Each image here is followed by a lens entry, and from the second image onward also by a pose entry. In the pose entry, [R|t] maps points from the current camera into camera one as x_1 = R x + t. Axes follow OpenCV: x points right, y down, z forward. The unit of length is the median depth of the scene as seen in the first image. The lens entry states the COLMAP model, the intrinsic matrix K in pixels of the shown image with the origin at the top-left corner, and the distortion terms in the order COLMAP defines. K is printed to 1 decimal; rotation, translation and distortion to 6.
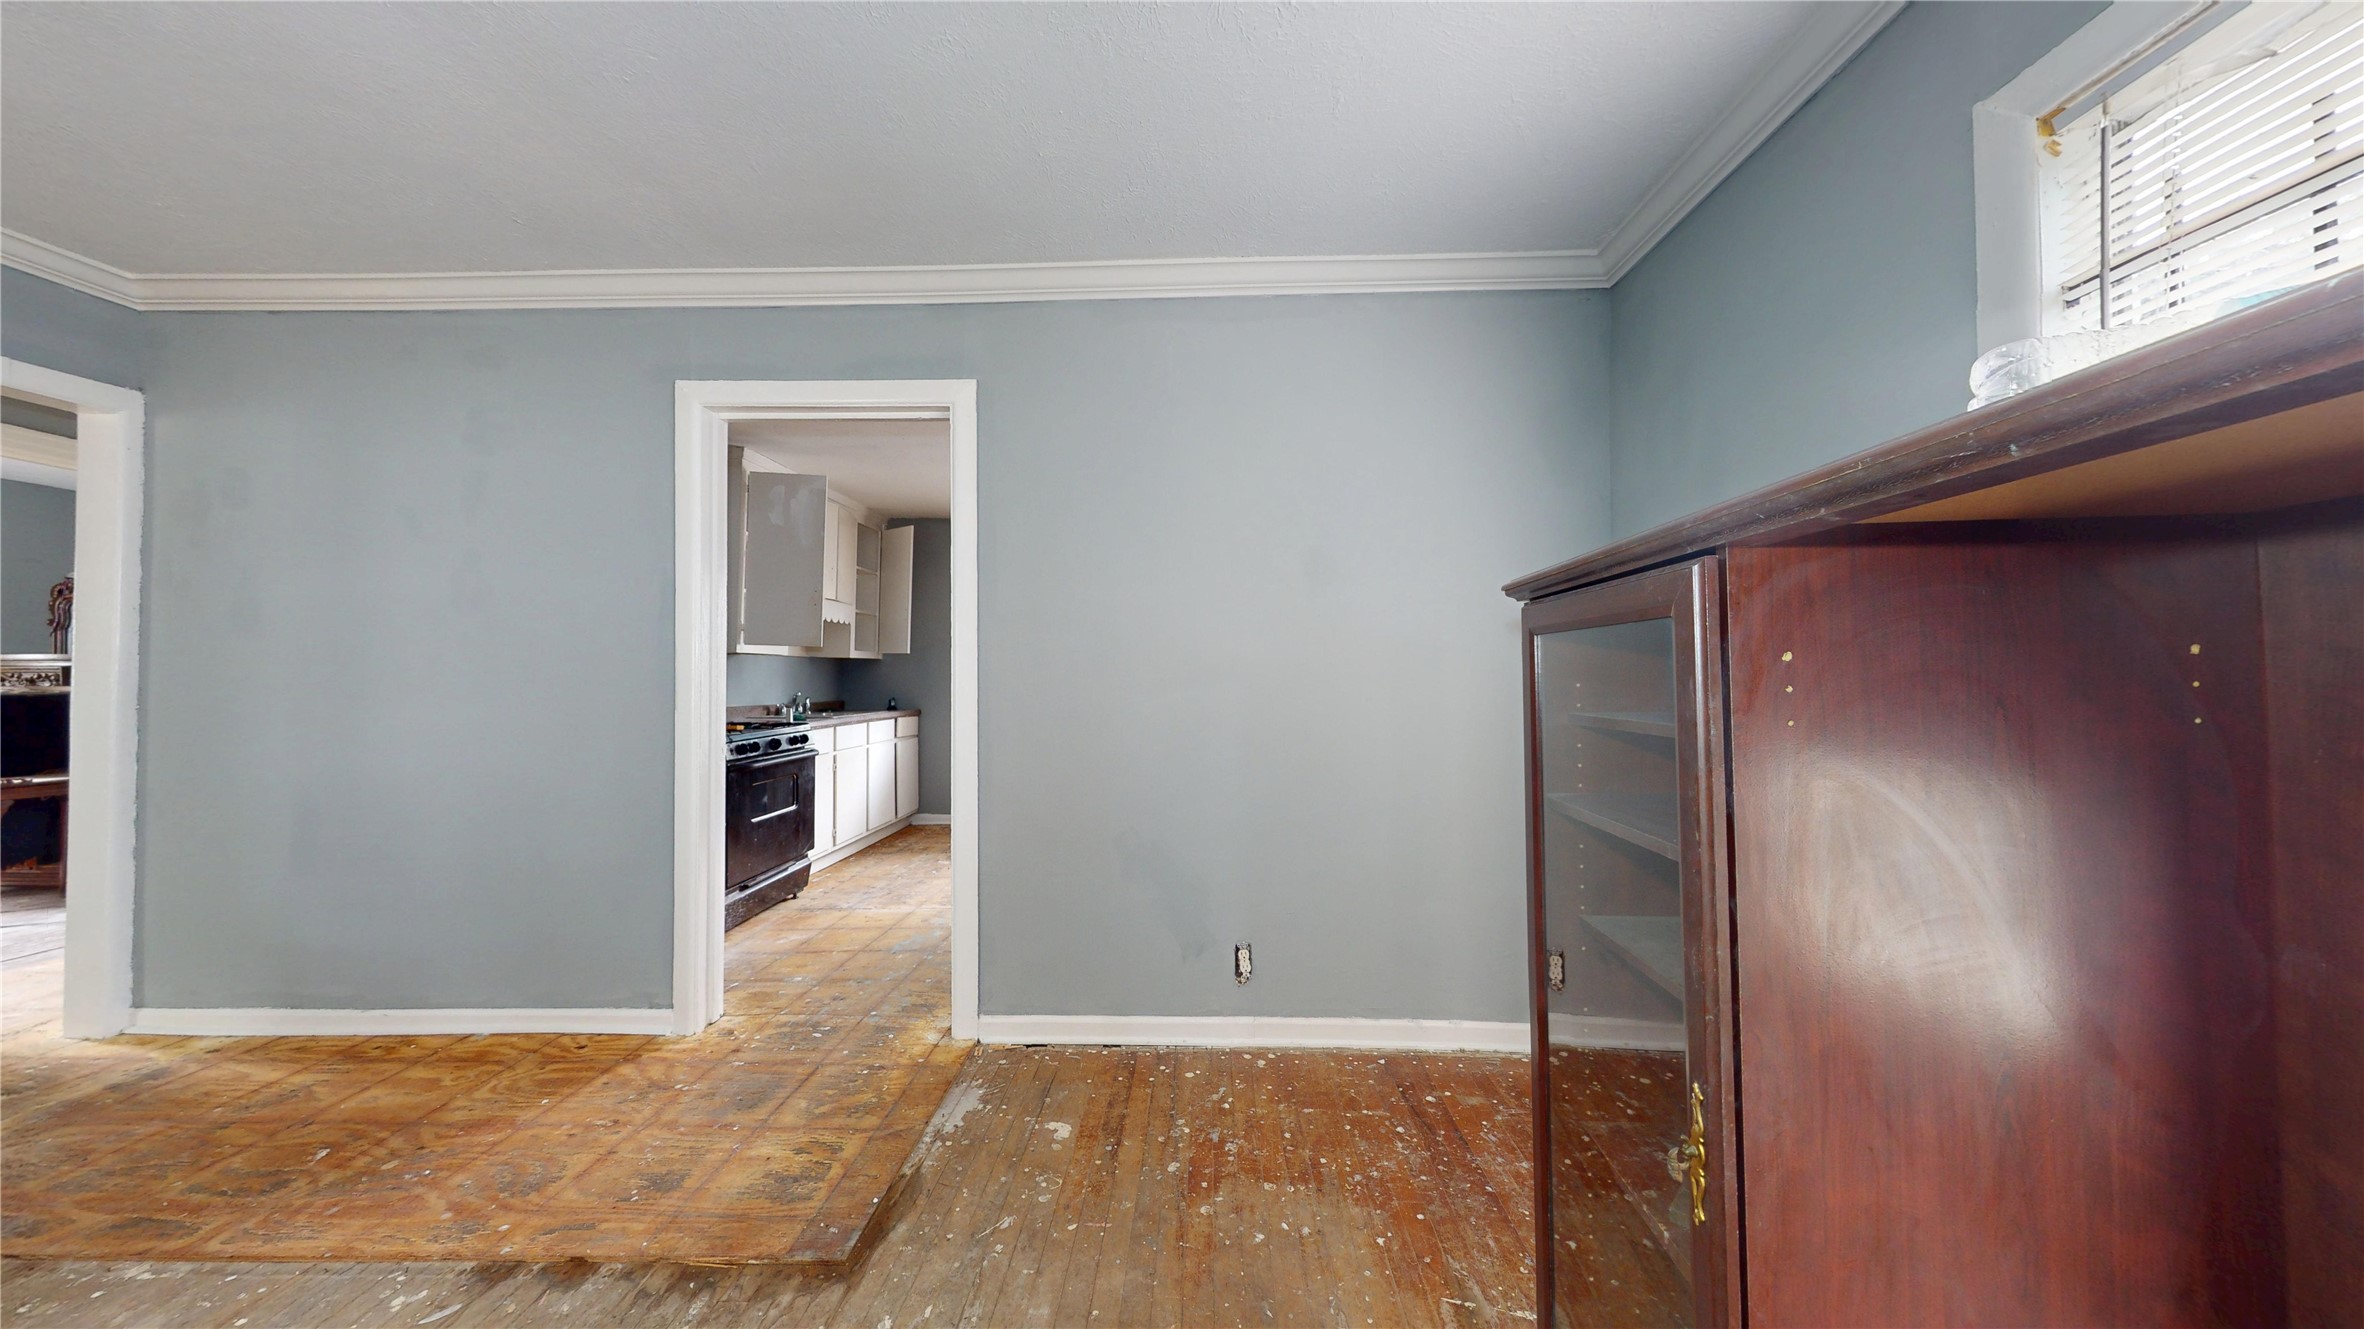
lens RADIAL K [[746.9, 0, 1189.2], [0, 746.9, 666.5], [0, 0, 1]] dist [0.002828, -0.000382]
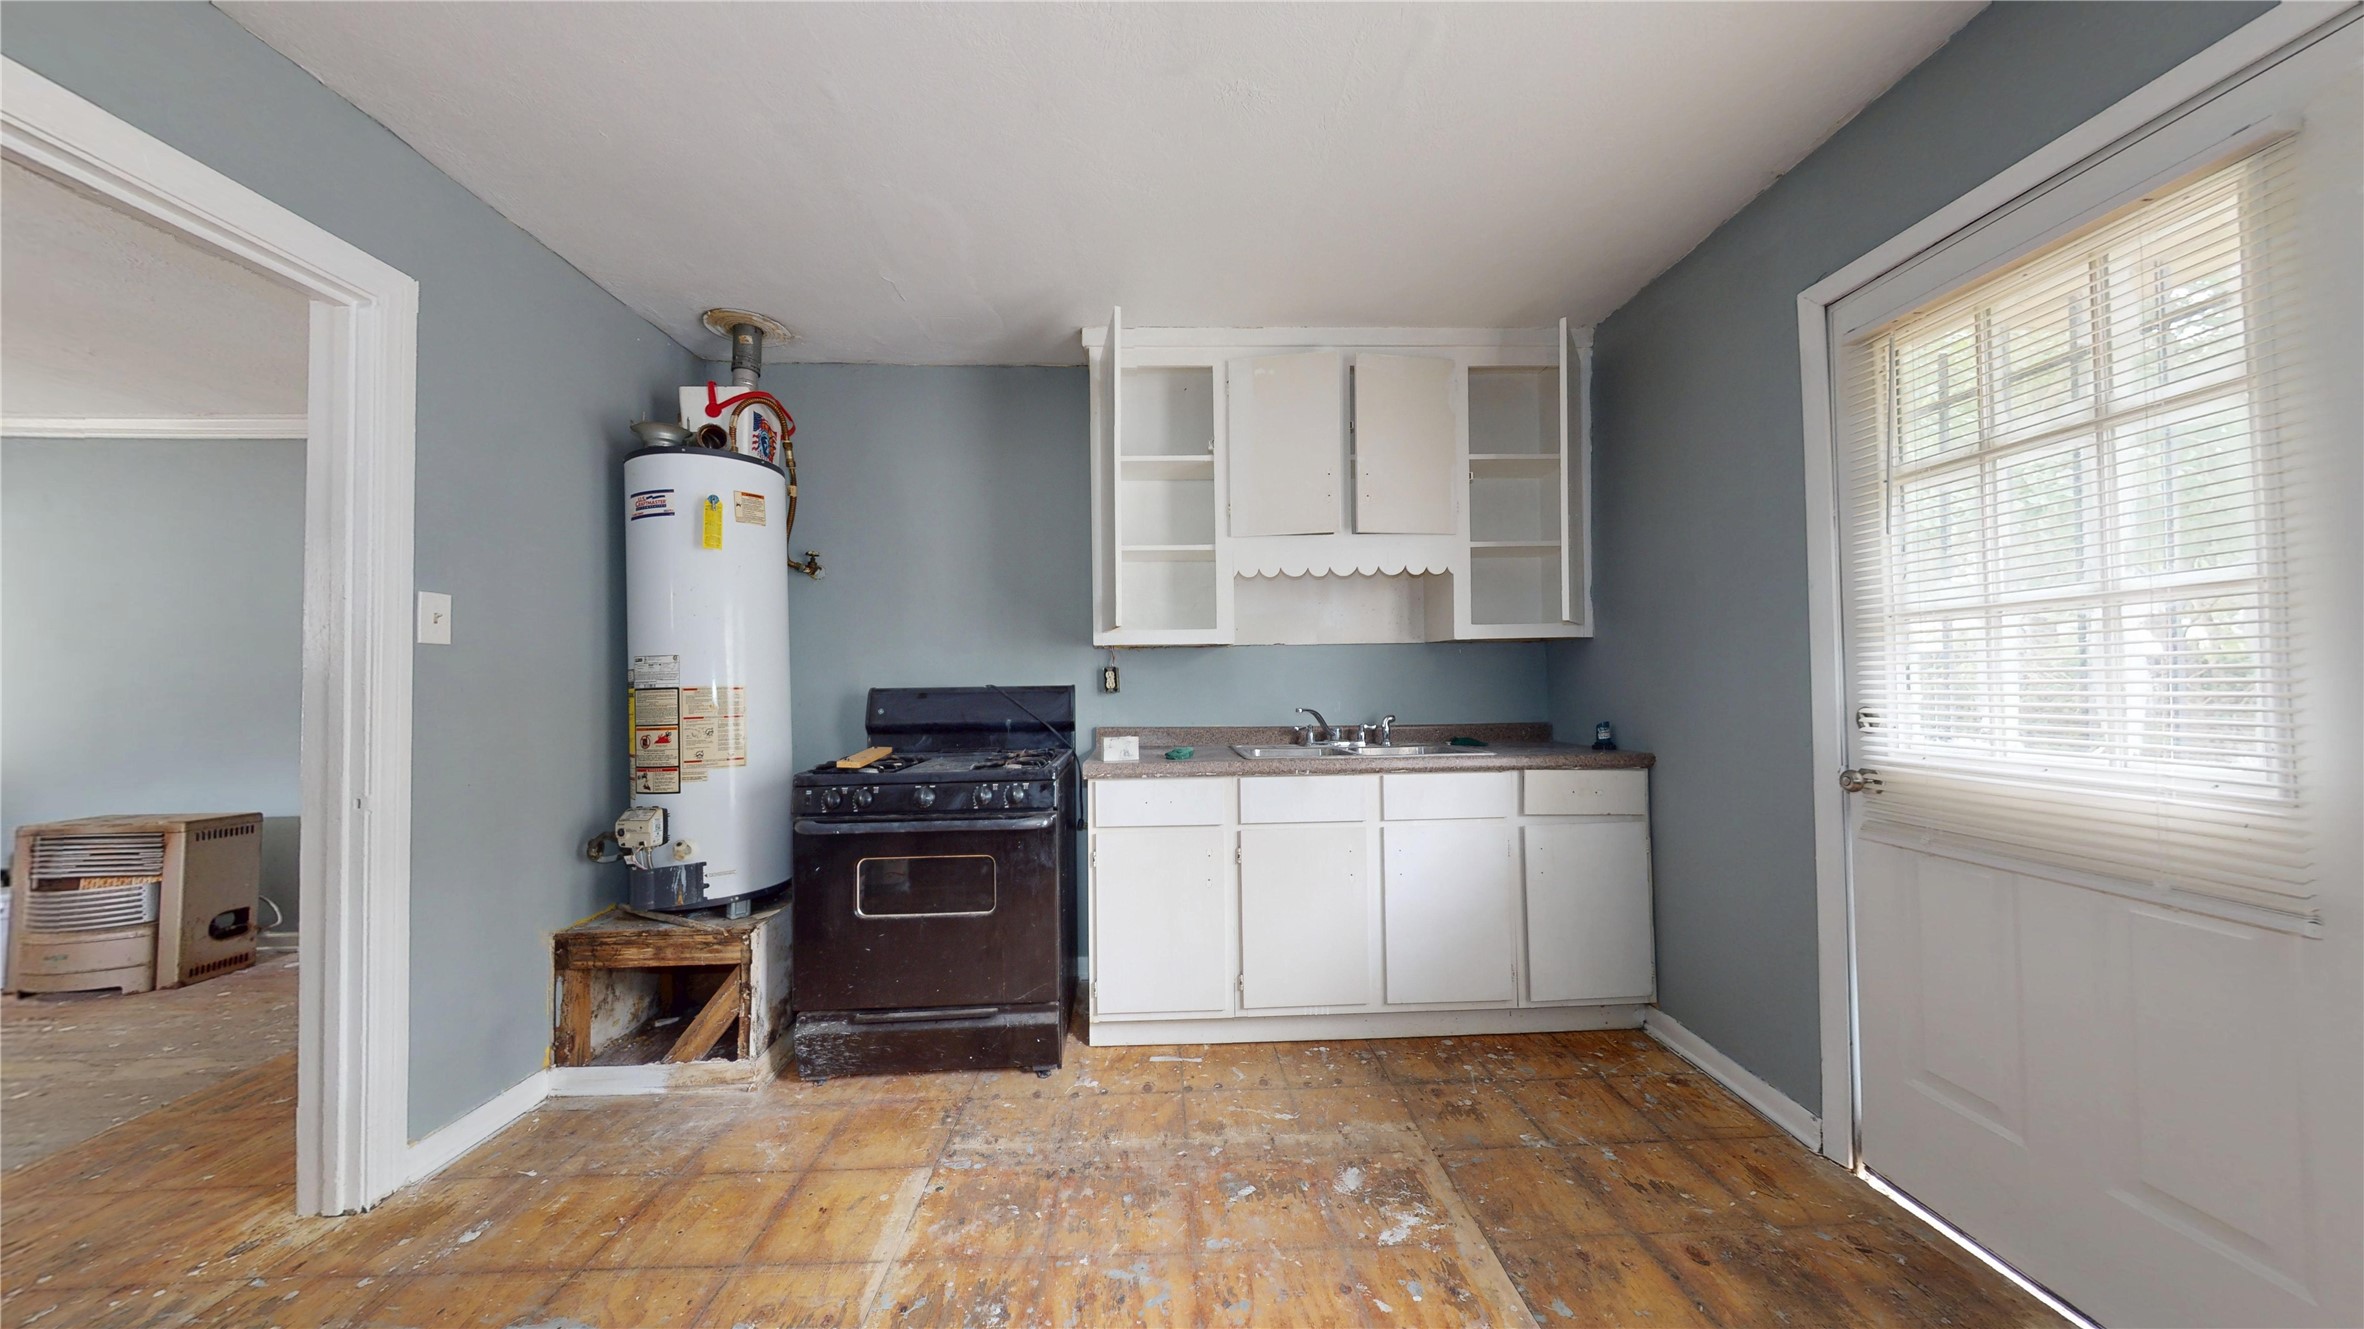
lens RADIAL K [[746.9, 0, 1181.6], [0, 746.9, 666.0], [0, 0, 1]] dist [0.002828, -0.000382]
pose [[0.056031, -0.021912, -0.998189, 0.043059], [0.031535, 0.999299, -0.020167, 0.011592], [0.997931, -0.030347, 0.056683, 0.868900]]
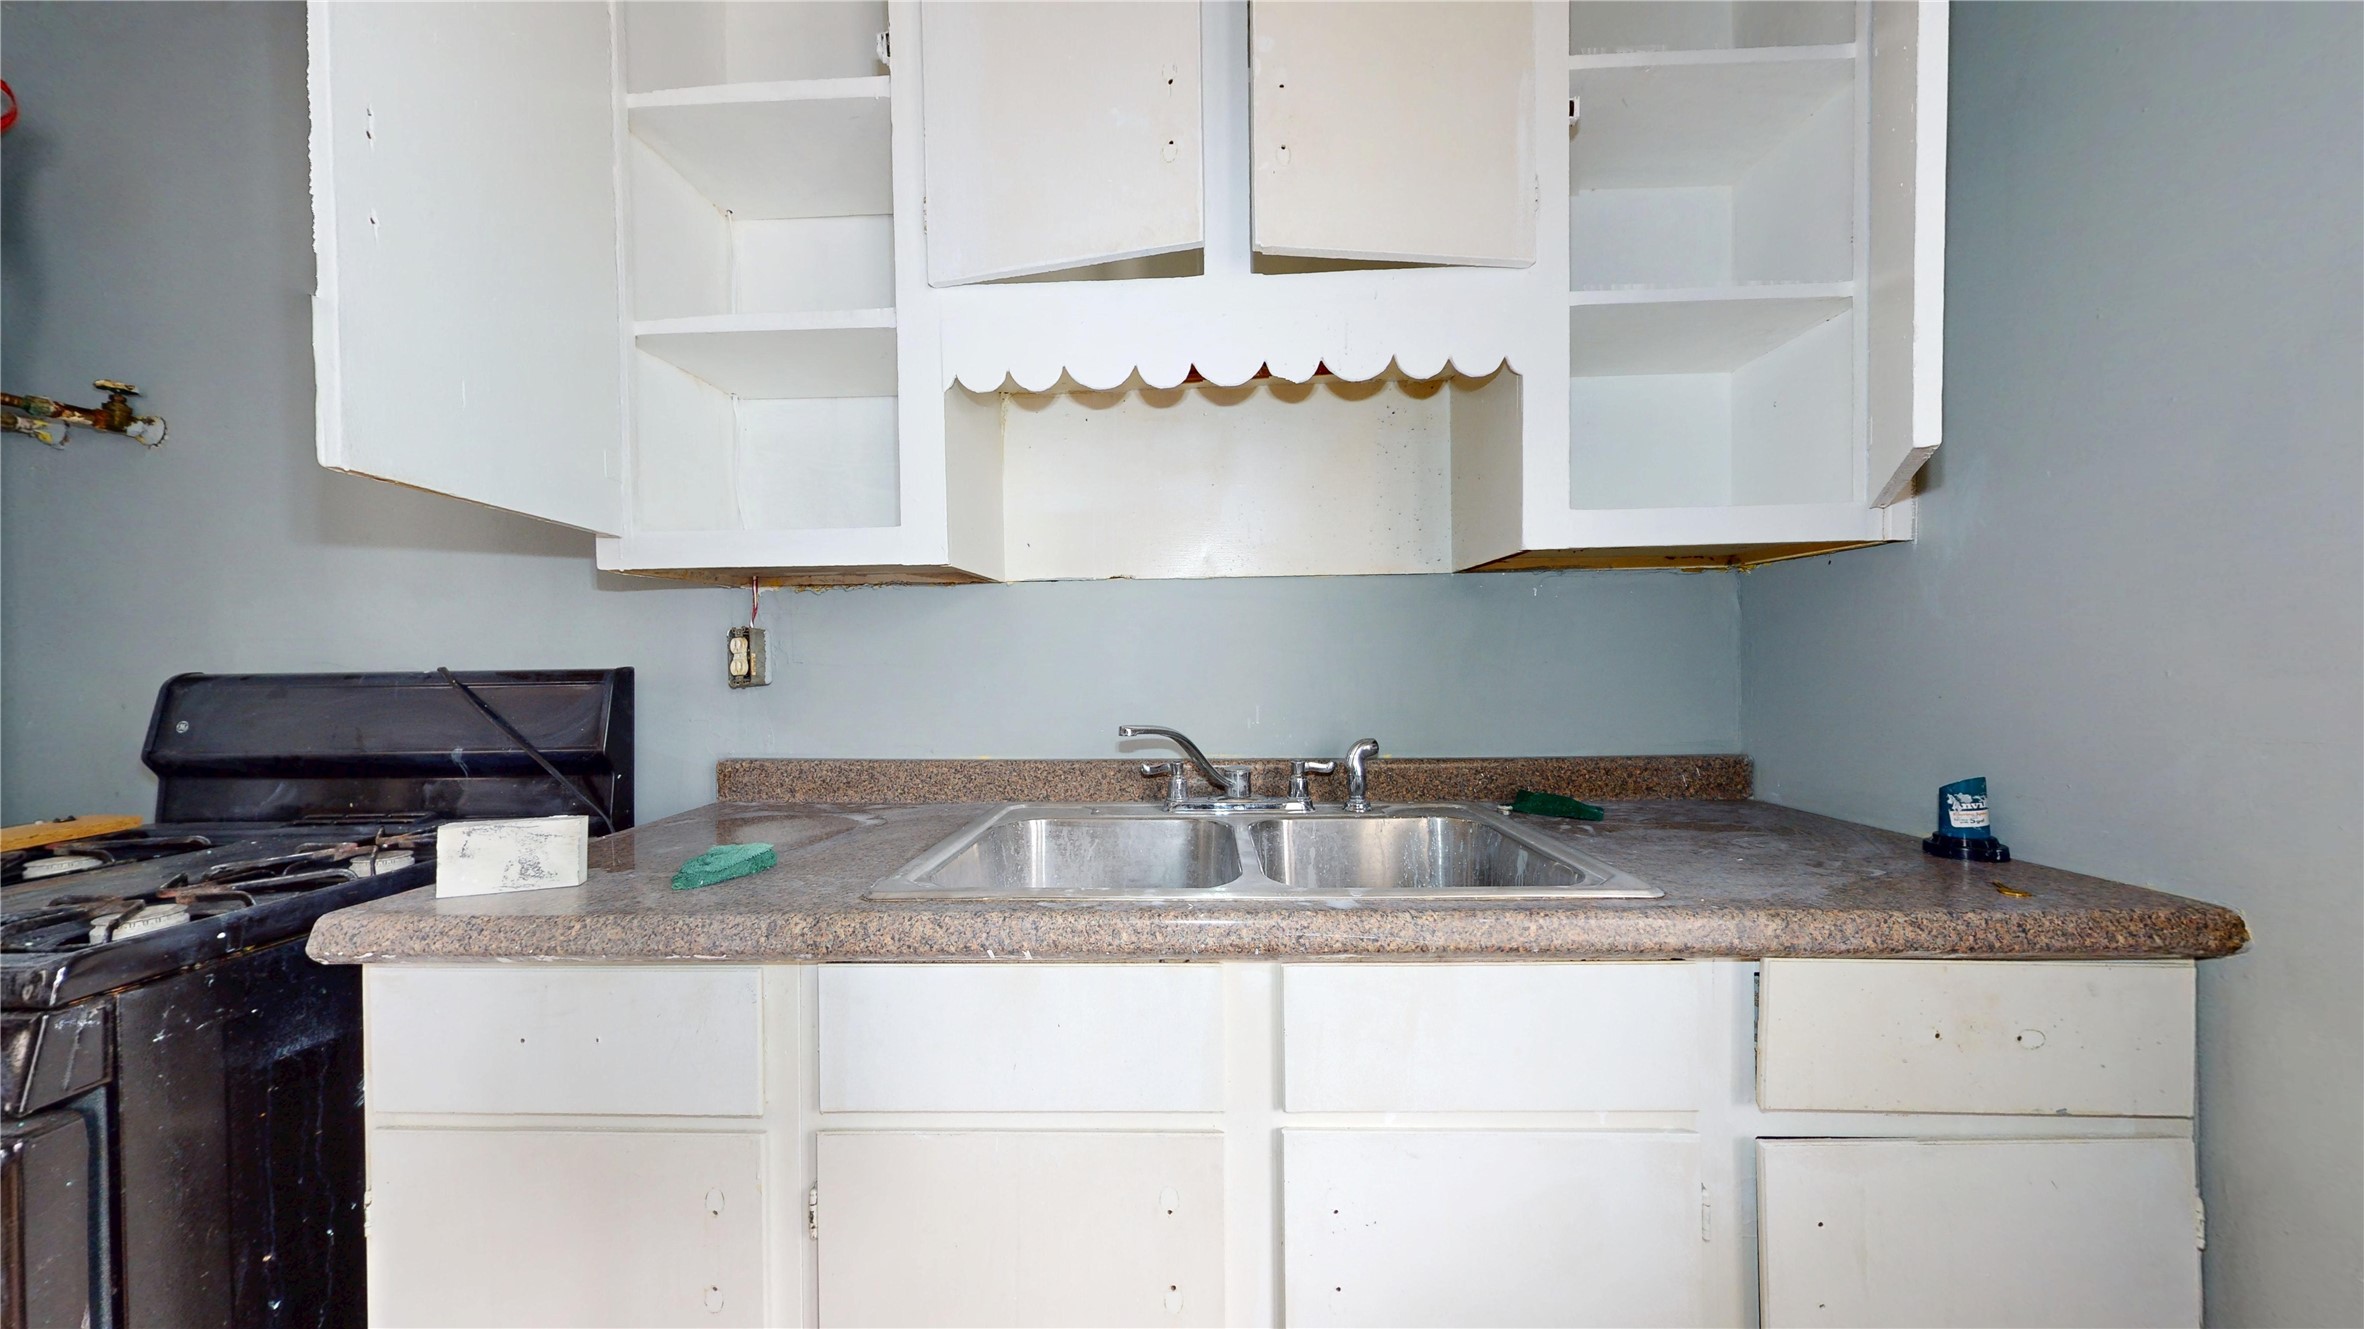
lens RADIAL K [[746.9, 0, 1183.1], [0, 746.9, 663.8], [0, 0, 1]] dist [0.002828, -0.000382]
pose [[-0.014081, 0.005475, -0.999886, -0.291131], [0.030645, 0.999518, 0.005042, 0.015478], [0.999431, -0.030571, -0.014242, 1.011095]]
